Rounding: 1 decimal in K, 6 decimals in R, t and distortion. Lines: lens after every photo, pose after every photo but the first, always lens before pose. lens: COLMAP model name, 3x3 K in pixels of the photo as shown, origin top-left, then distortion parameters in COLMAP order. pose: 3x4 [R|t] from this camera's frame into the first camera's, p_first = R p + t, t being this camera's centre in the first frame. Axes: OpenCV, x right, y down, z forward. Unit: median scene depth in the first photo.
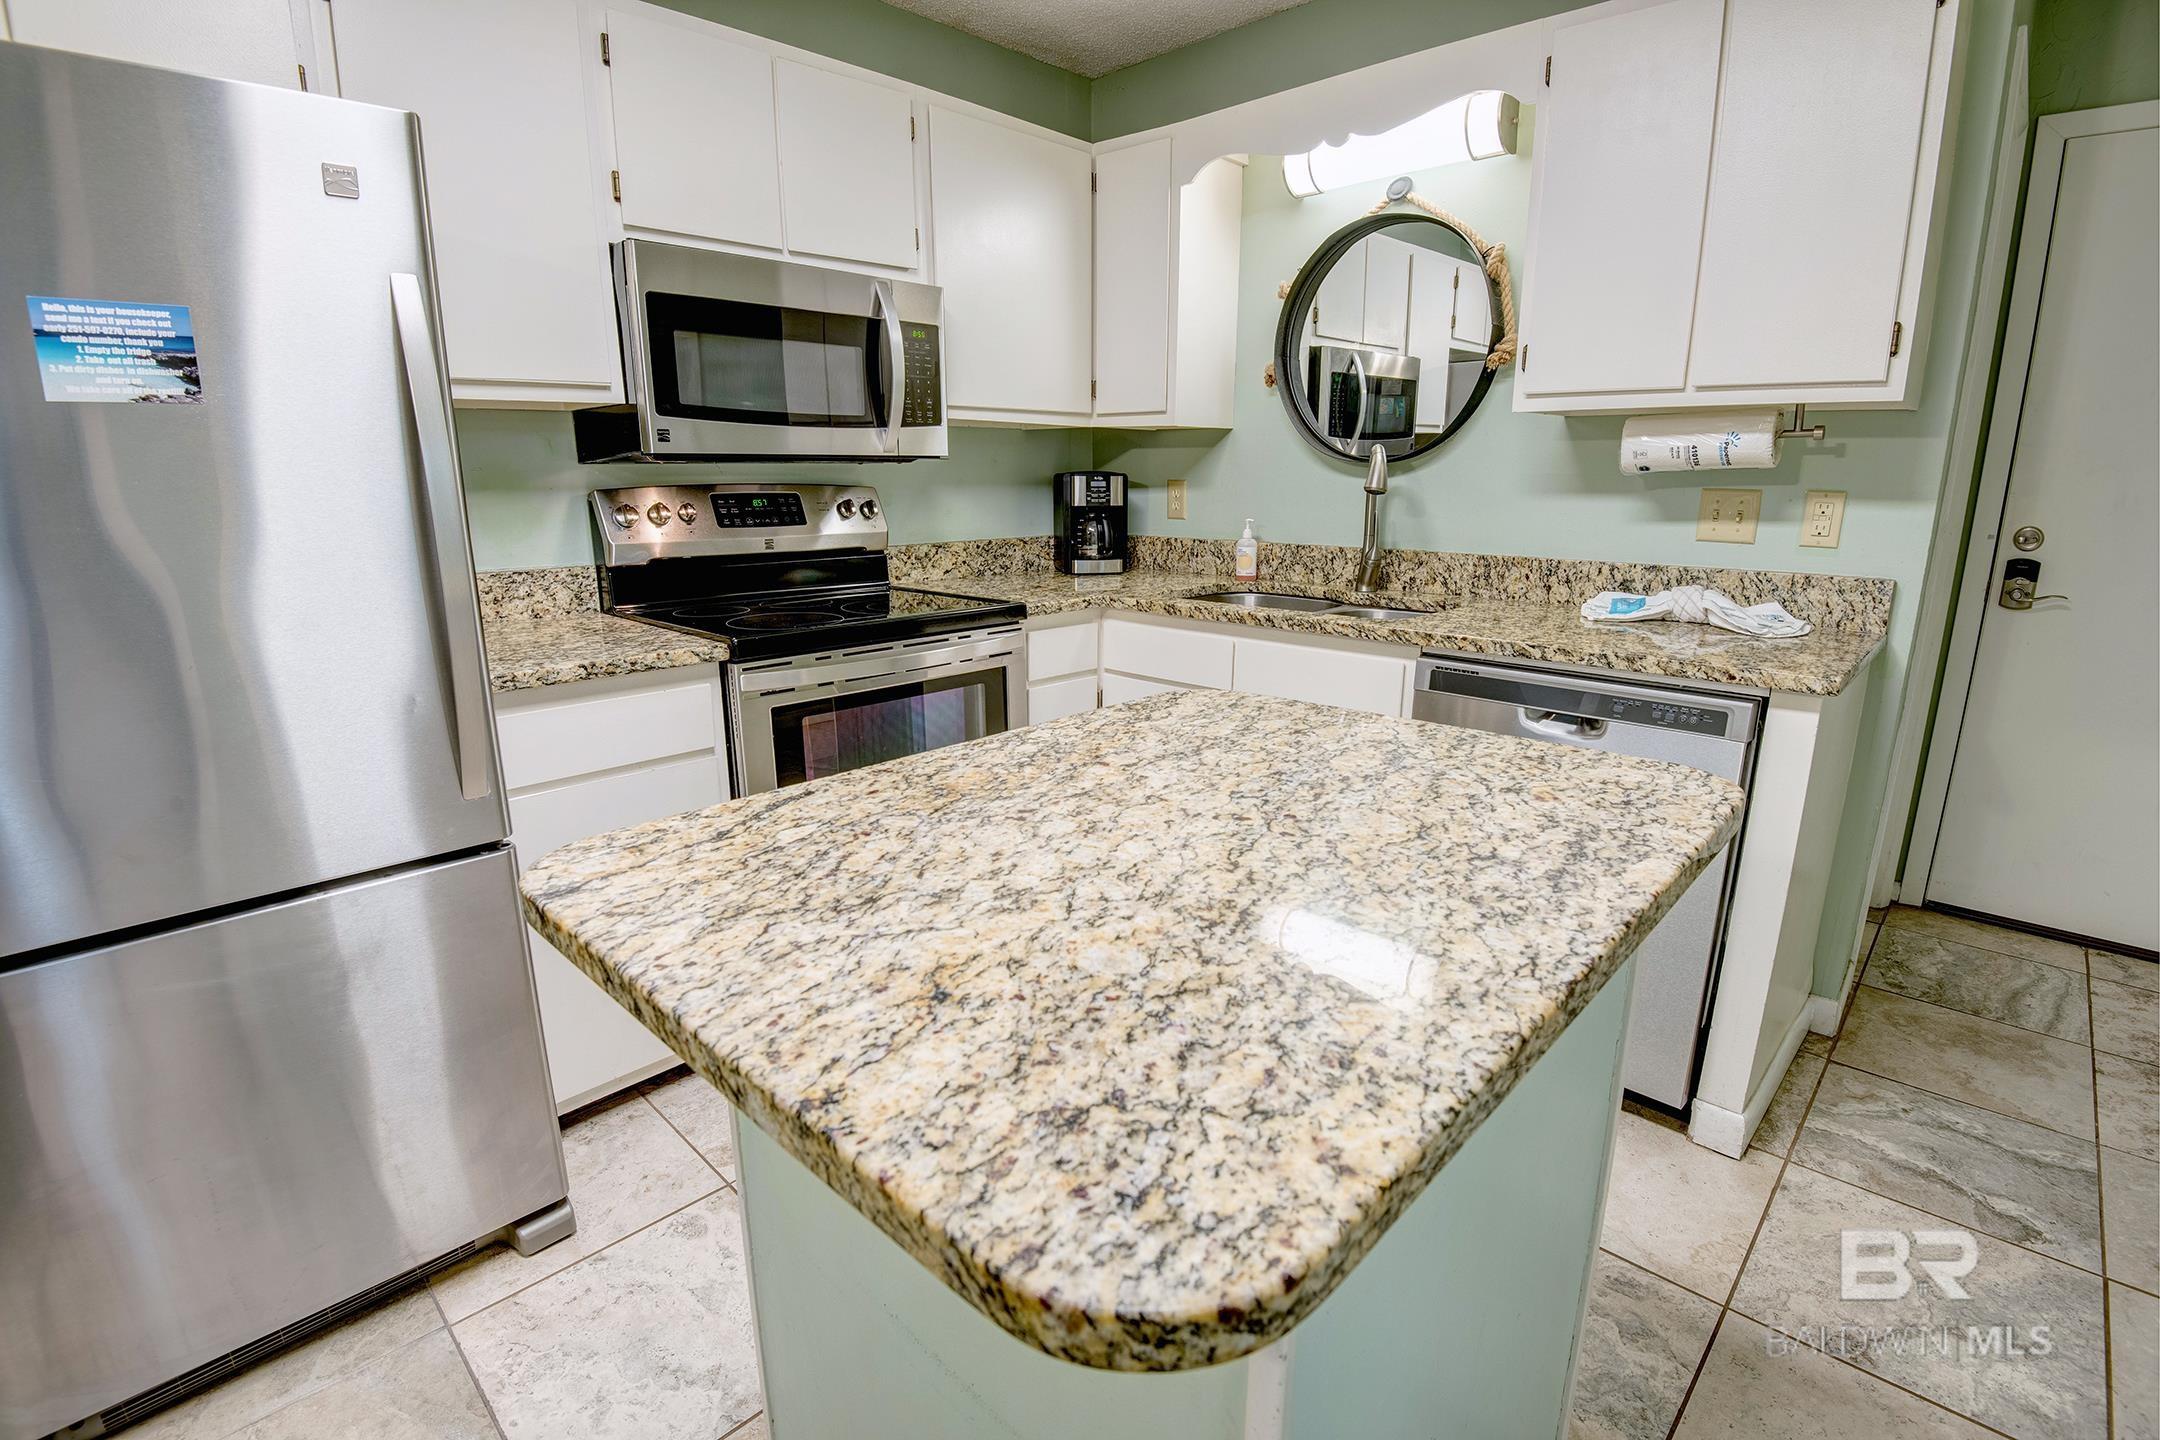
lens RADIAL K [[1003.0, 0, 1084.4], [0, 1003.0, 721.3], [0, 0, 1]] dist [-0.022066, -0.002927]
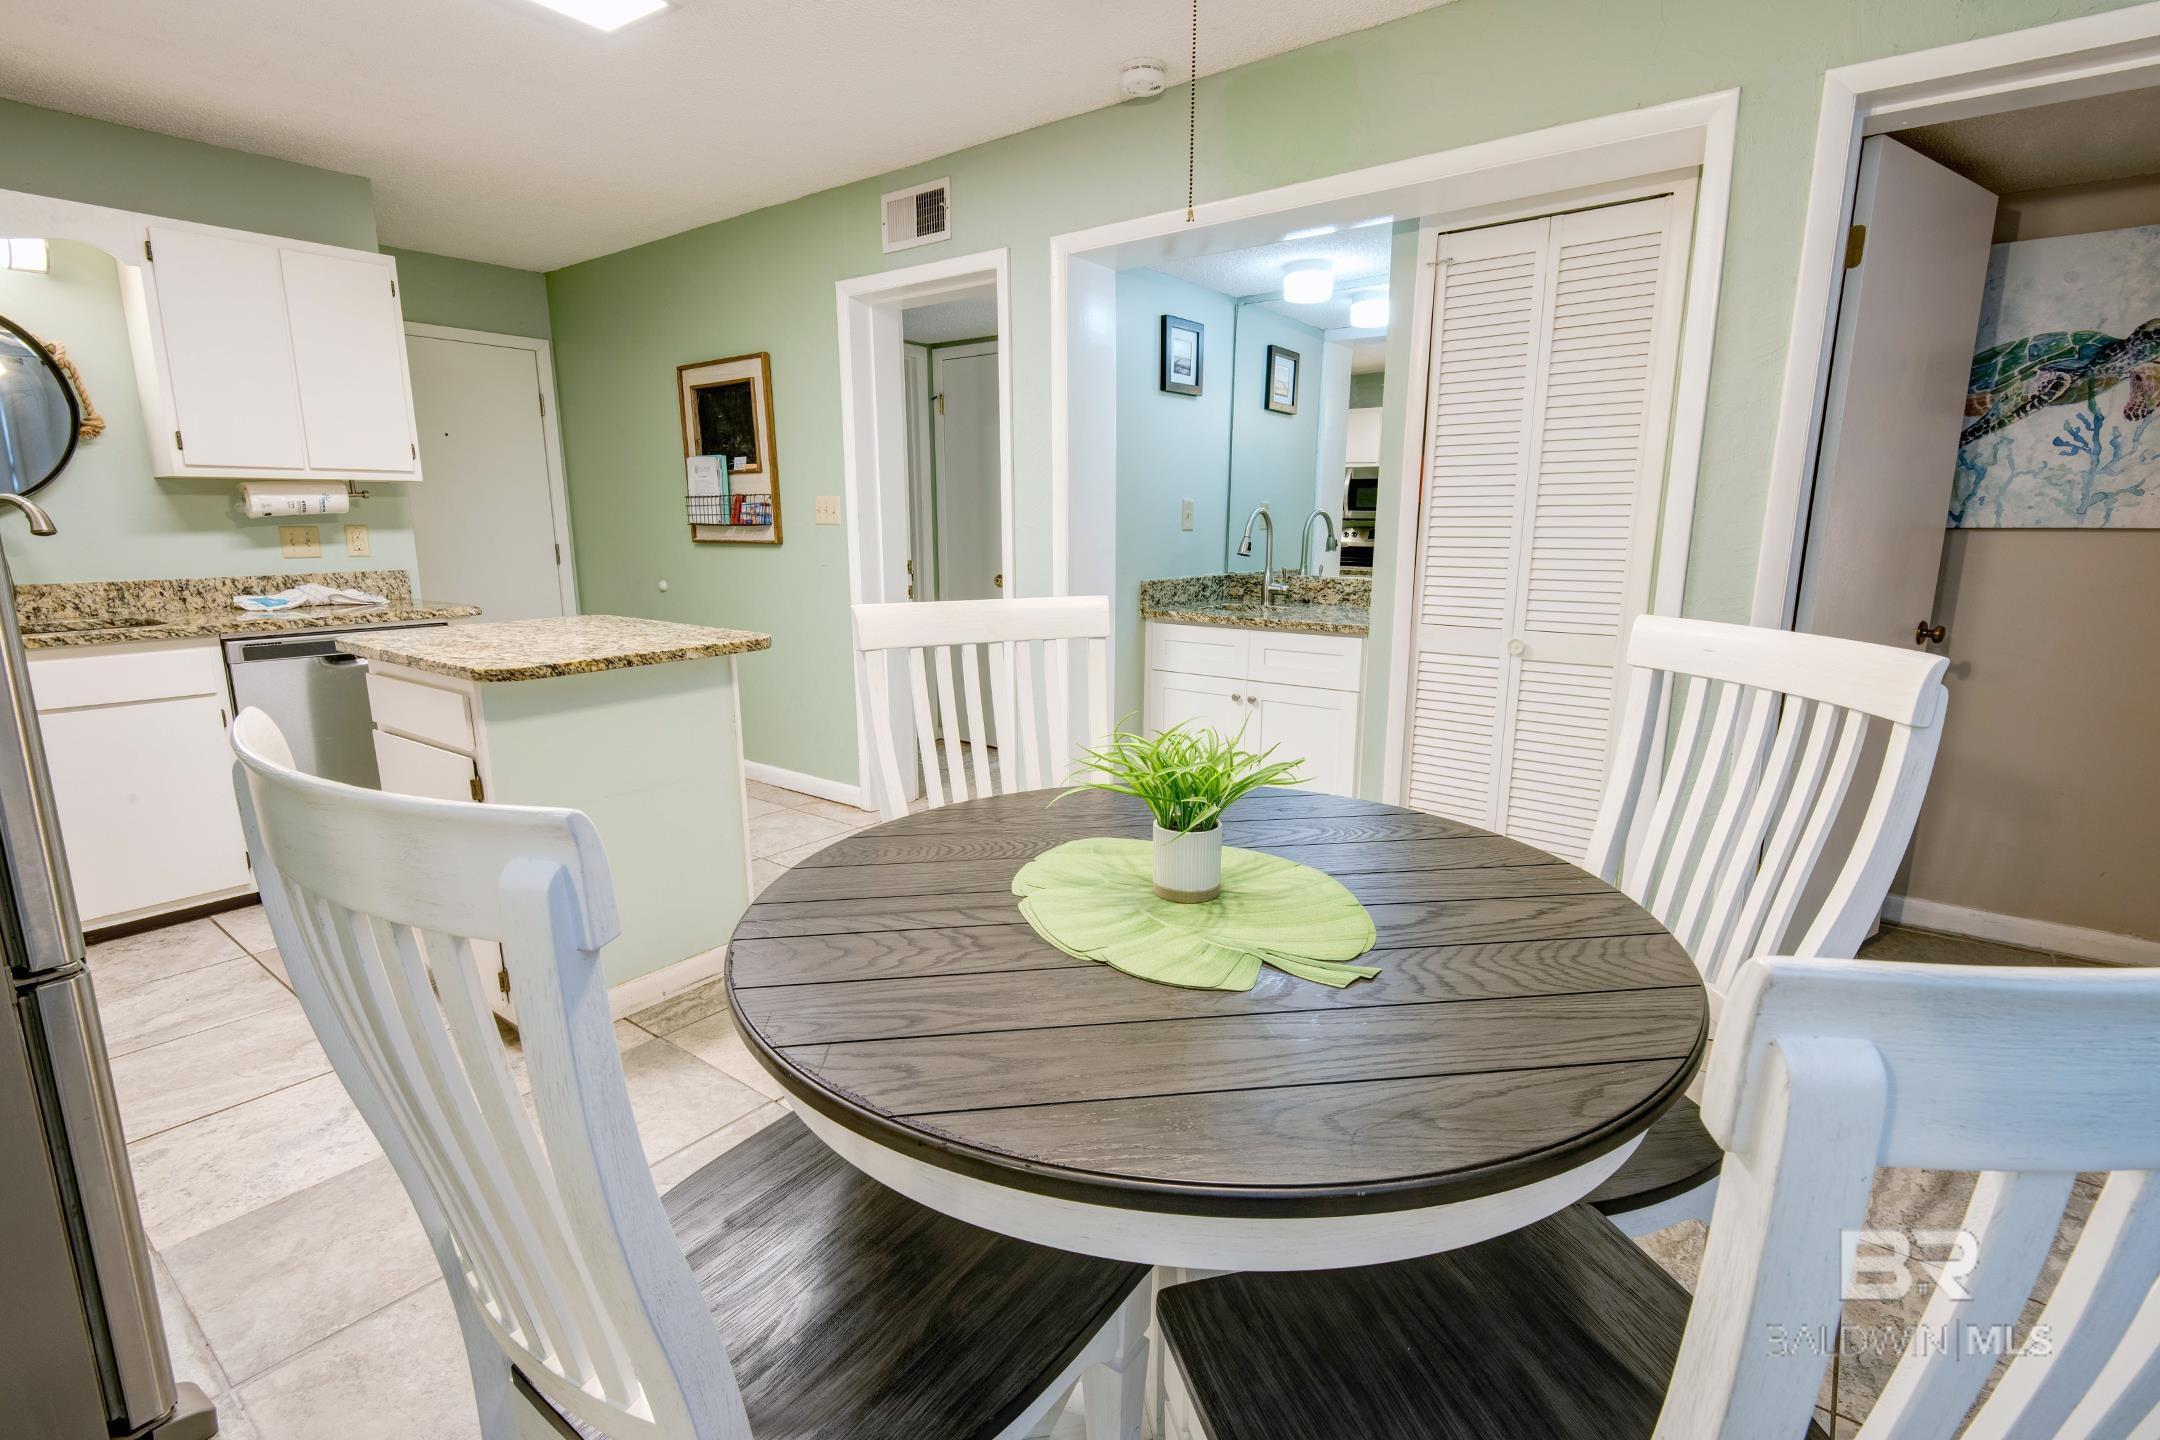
lens RADIAL K [[1003.0, 0, 1079.6], [0, 1003.0, 723.4], [0, 0, 1]] dist [-0.022066, -0.002927]
pose [[-0.071828, -0.202119, 0.976724, -1.103520], [0.233520, 0.948628, 0.213478, 0.031152], [-0.969695, 0.243418, -0.020939, -0.147214]]
